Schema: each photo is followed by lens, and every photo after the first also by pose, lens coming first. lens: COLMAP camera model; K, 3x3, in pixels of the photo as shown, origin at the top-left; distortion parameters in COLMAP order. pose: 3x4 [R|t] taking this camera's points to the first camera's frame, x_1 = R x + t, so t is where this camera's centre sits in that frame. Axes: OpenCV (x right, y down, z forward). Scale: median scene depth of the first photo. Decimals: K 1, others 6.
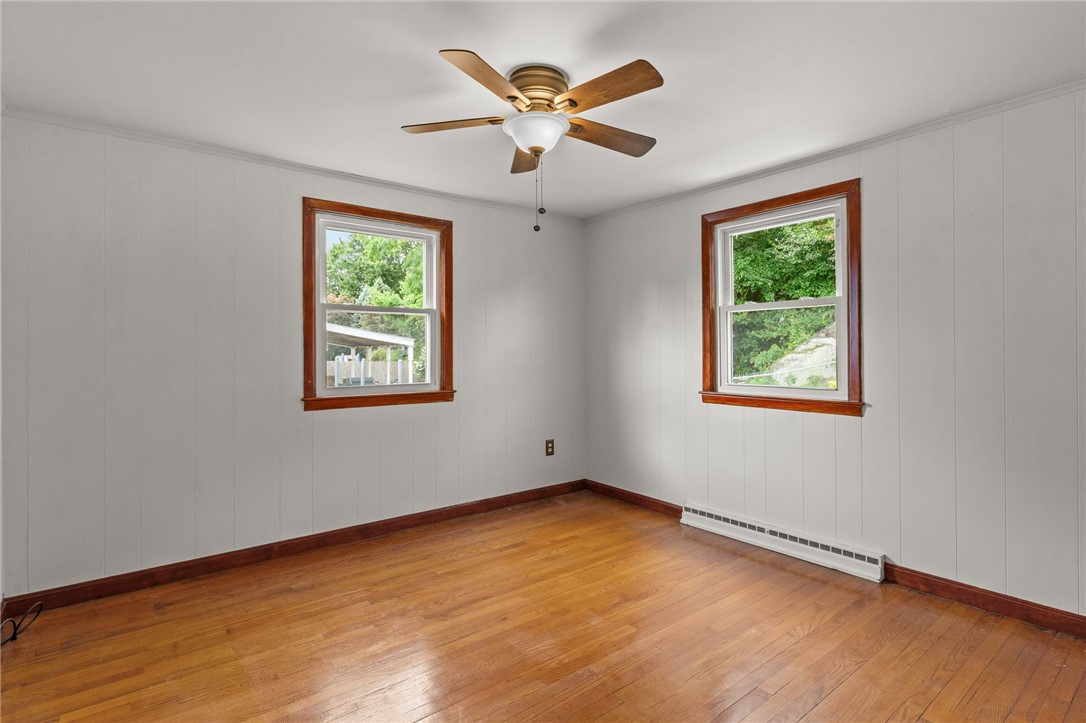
lens RADIAL K [[539.7, 0, 542.4], [0, 539.7, 355.1], [0, 0, 1]] dist [0.001346, 0.000466]
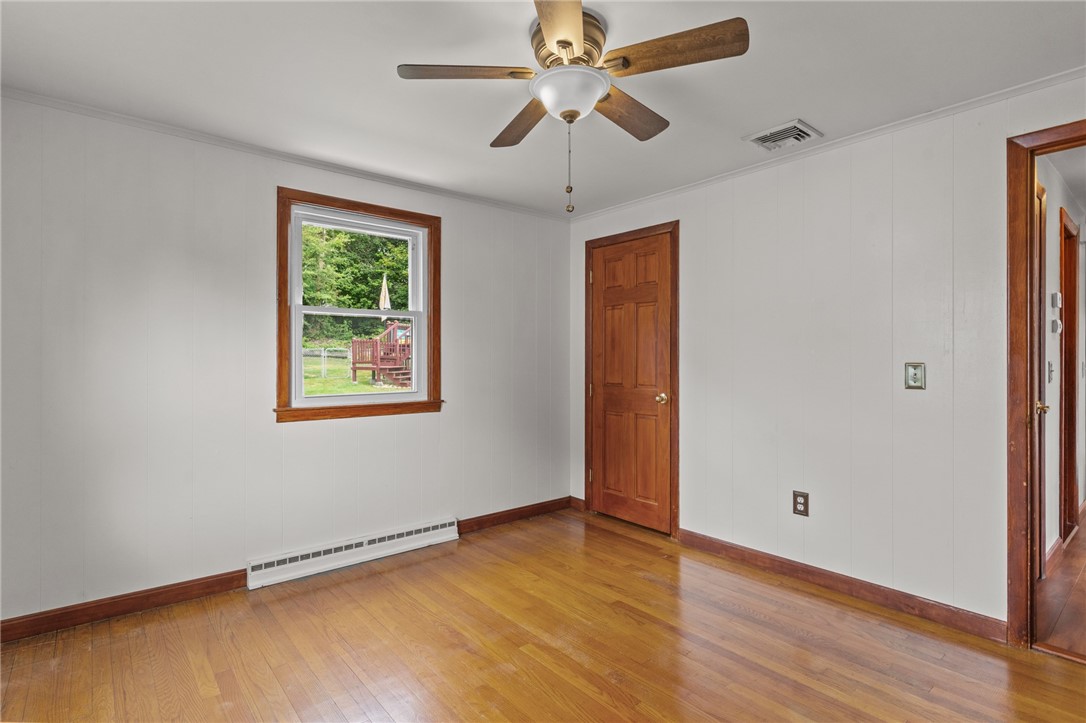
lens RADIAL K [[535.1, 0, 543.0], [0, 535.1, 361.5], [0, 0, 1]] dist [0.004747, 0.000623]
pose [[-0.026458, -0.005207, 0.999636, -0.561043], [0.004980, 0.999973, 0.005341, -0.004565], [-0.999638, 0.005120, -0.026431, 0.711669]]
